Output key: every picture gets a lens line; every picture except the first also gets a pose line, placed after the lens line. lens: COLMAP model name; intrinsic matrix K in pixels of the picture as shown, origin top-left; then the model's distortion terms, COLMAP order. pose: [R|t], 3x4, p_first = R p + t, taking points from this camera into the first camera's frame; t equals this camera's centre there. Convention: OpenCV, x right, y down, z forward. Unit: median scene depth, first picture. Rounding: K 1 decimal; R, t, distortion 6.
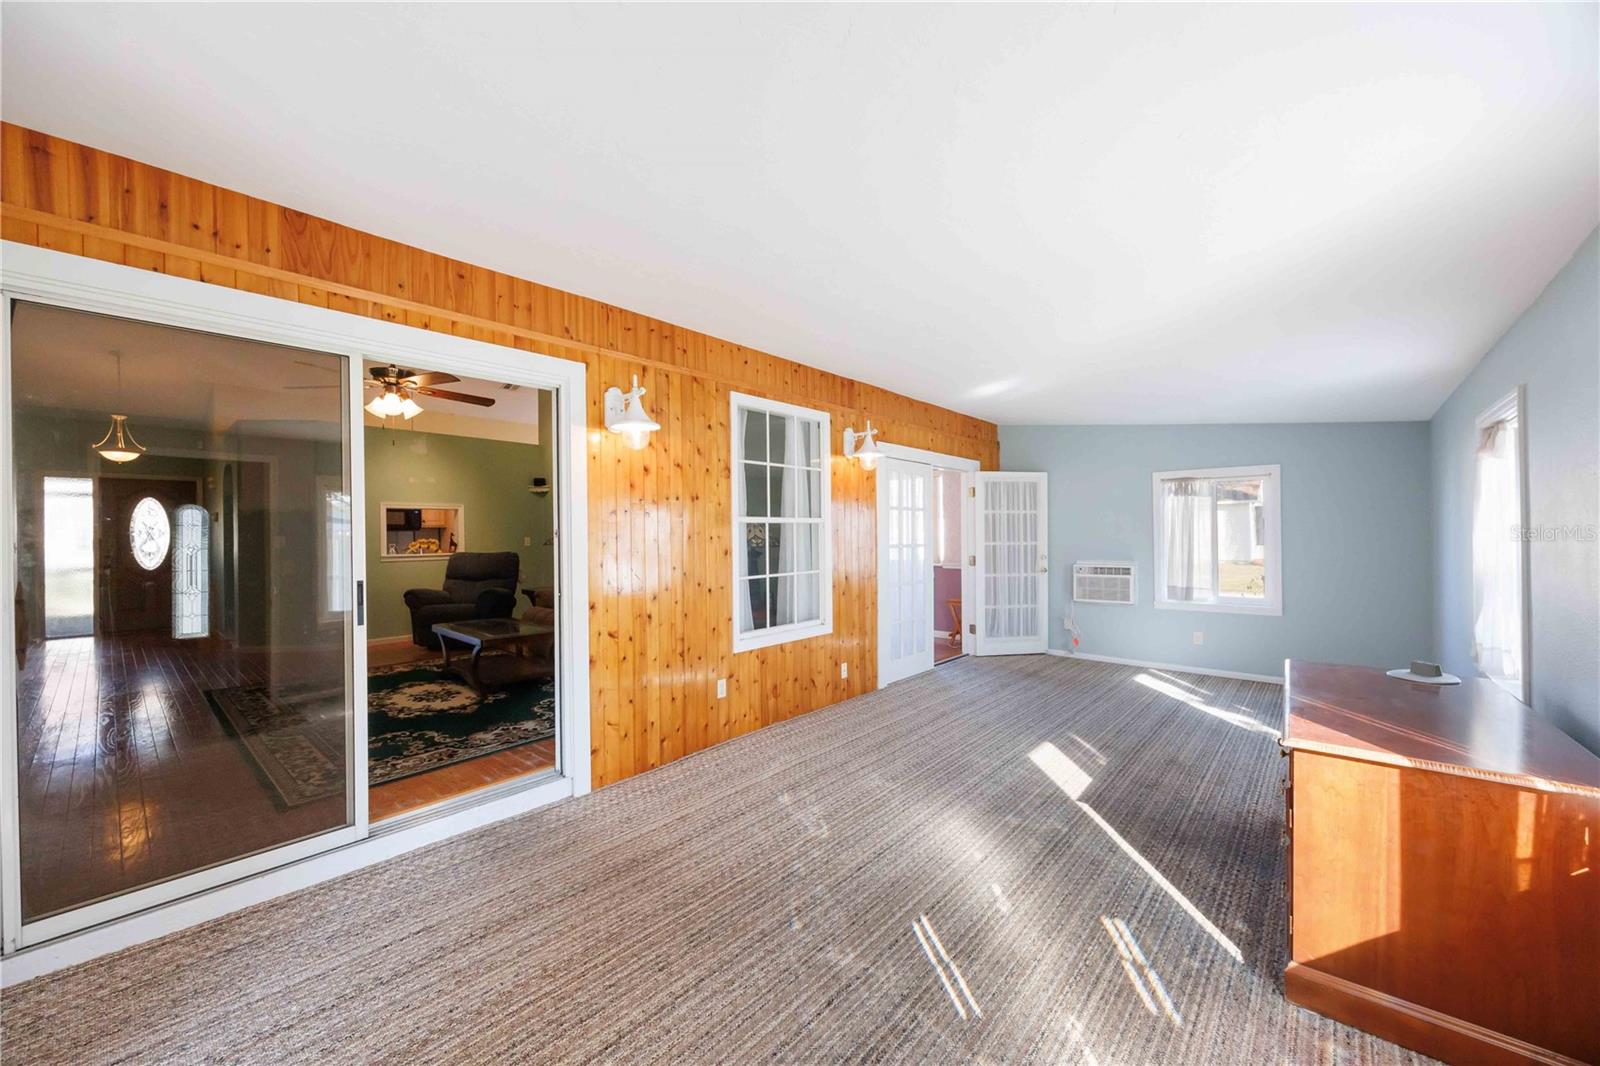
lens RADIAL K [[613.4, 0, 797.6], [0, 613.4, 533.7], [0, 0, 1]] dist [-0.000312, 0.000039]
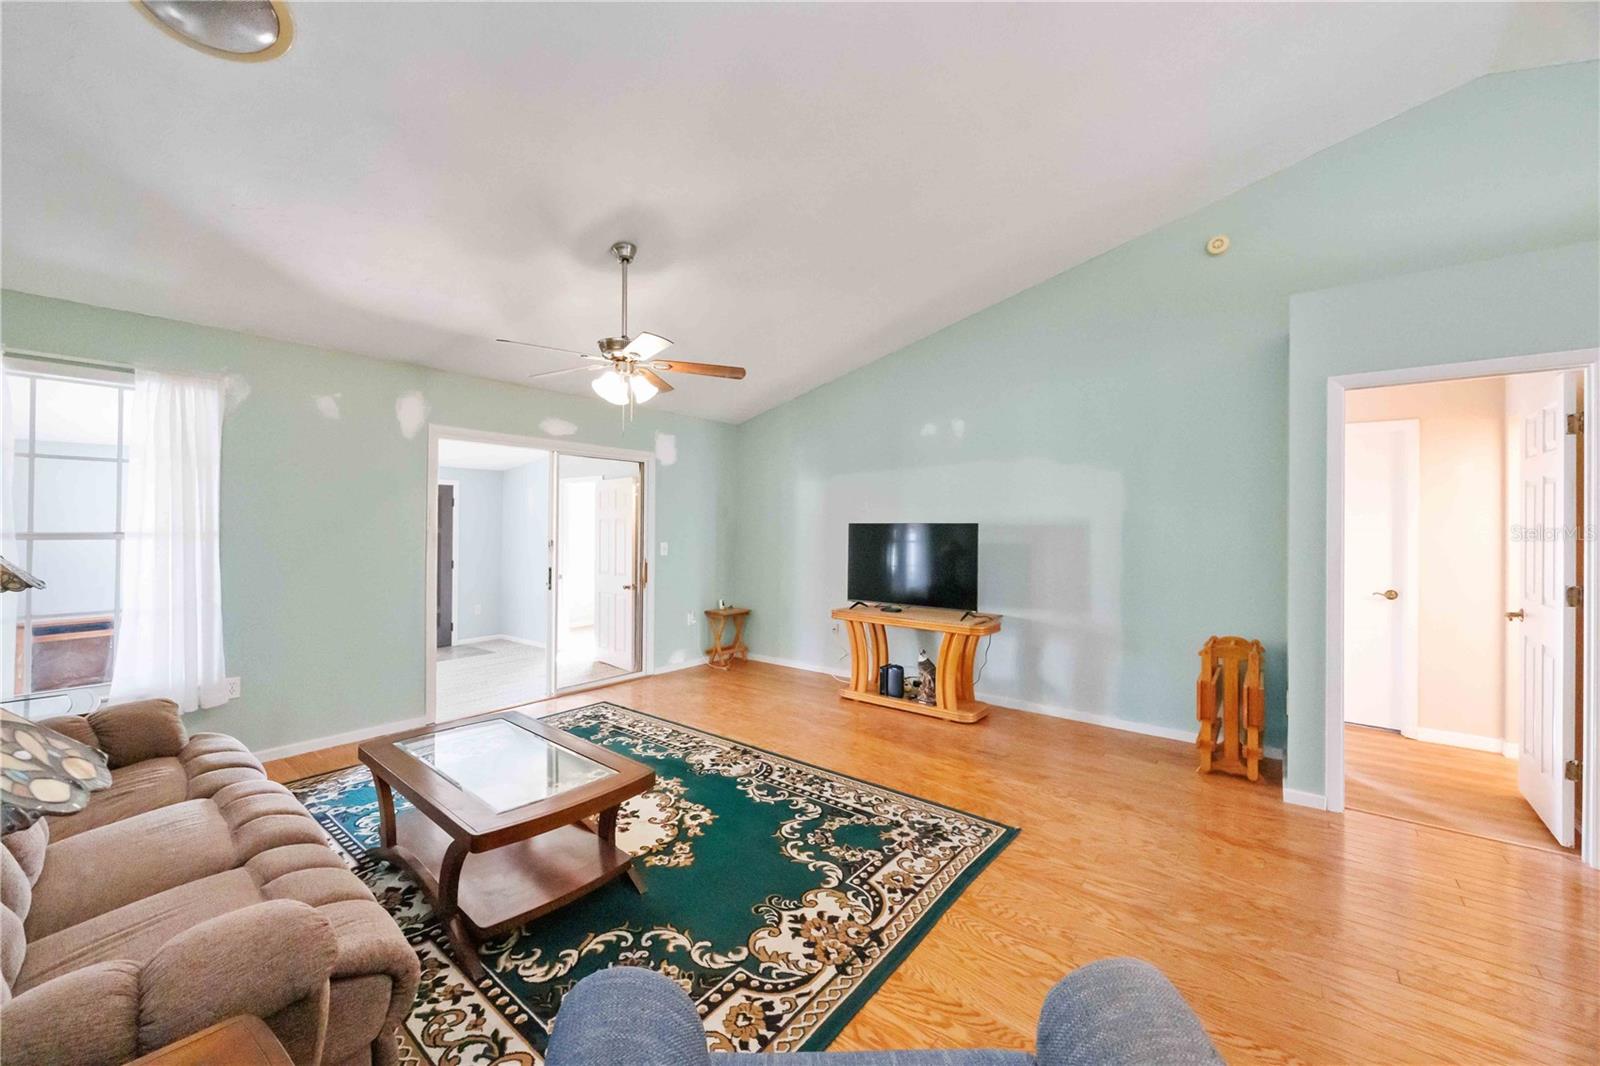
lens RADIAL K [[627.4, 0, 796.2], [0, 627.4, 528.2], [0, 0, 1]] dist [-0.001648, -0.000110]
pose [[-0.998830, 0.003448, -0.048235, -0.992898], [0.003178, 0.999979, 0.005664, -0.037072], [0.048254, 0.005505, -0.998820, 2.134890]]
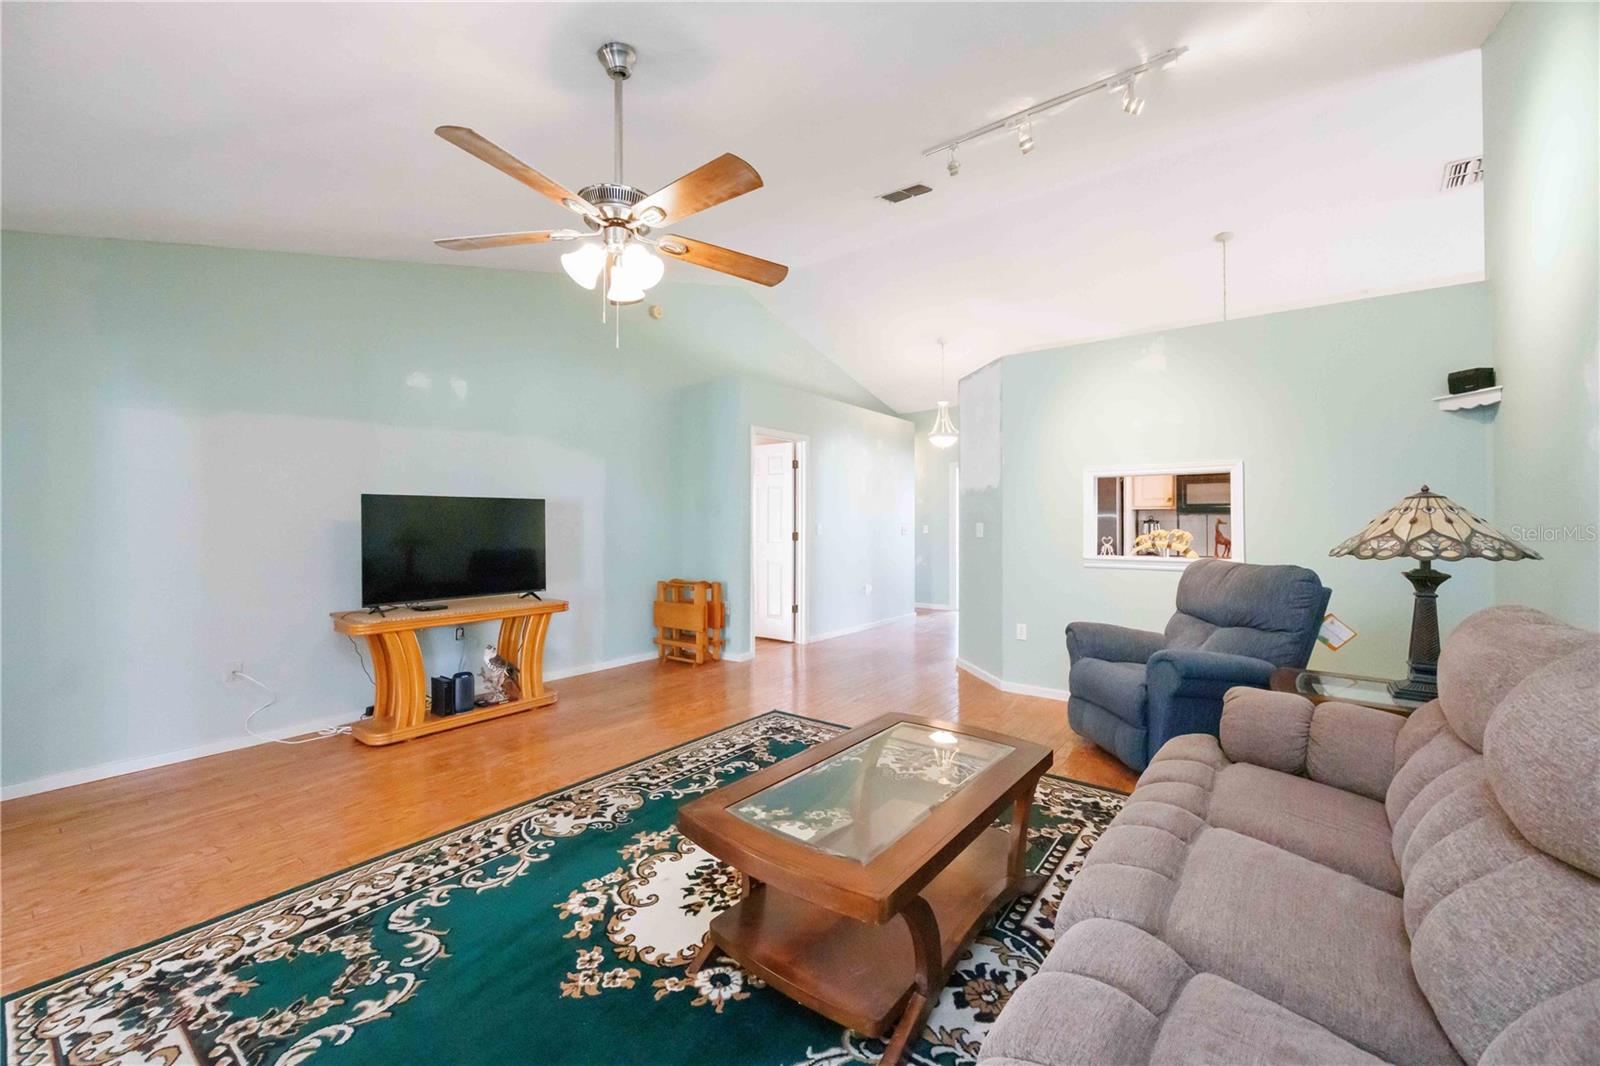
lens RADIAL K [[627.4, 0, 796.2], [0, 627.4, 528.2], [0, 0, 1]] dist [-0.001648, -0.000110]
pose [[0.072233, 0.019207, -0.997203, -0.163243], [-0.000360, 0.999815, 0.019231, -0.006719], [0.997388, -0.001030, 0.072227, 1.311589]]
